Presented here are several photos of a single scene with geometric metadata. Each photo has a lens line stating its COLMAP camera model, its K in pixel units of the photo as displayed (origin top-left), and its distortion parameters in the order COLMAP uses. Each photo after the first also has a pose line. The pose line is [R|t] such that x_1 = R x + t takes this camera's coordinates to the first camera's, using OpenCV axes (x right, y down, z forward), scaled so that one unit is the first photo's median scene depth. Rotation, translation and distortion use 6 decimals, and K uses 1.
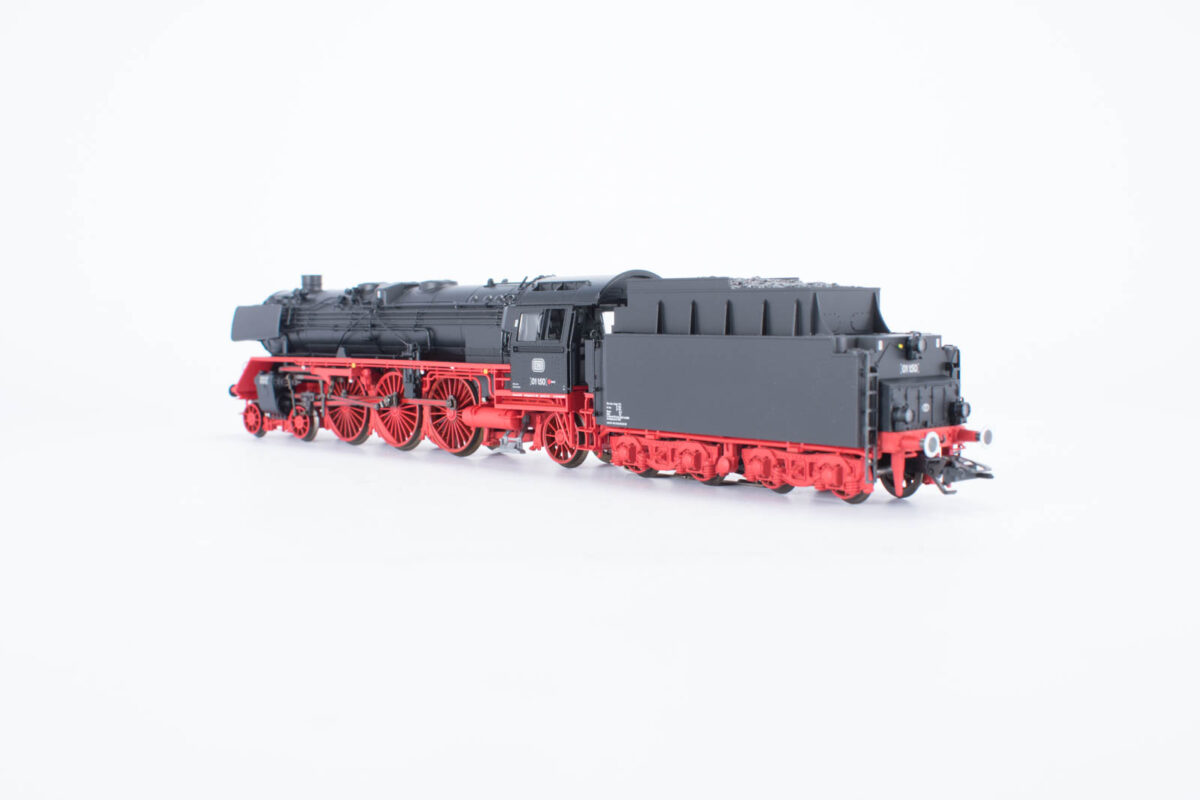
lens RADIAL K [[1308.6, 0, 600.0], [0, 1308.6, 400.0], [0, 0, 1]] dist [0.000424, 0.002340]
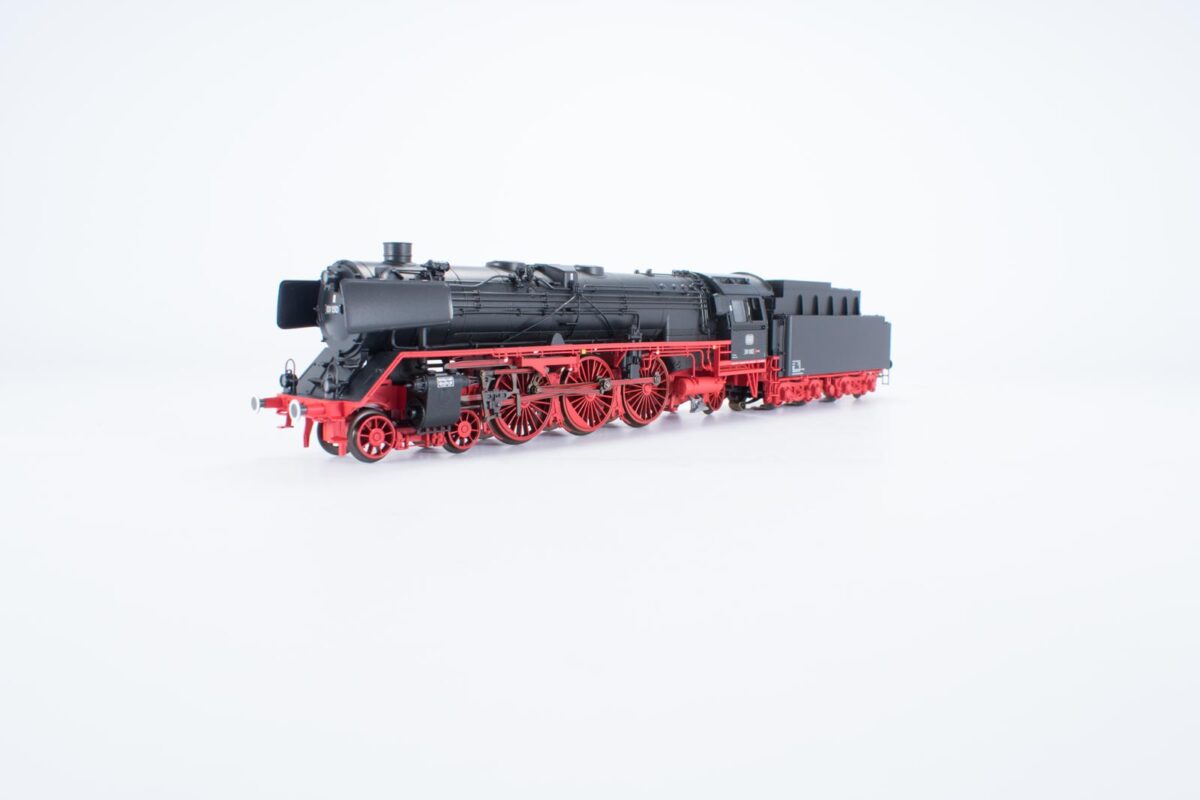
lens RADIAL K [[966.1, 0, 600.0], [0, 966.1, 400.0], [0, 0, 1]] dist [-0.003267, 0.000083]
pose [[-0.047057, -0.089284, 0.994894, -0.963858], [0.055808, 0.994207, 0.091862, -0.060179], [-0.997332, 0.059846, -0.041801, 1.116529]]
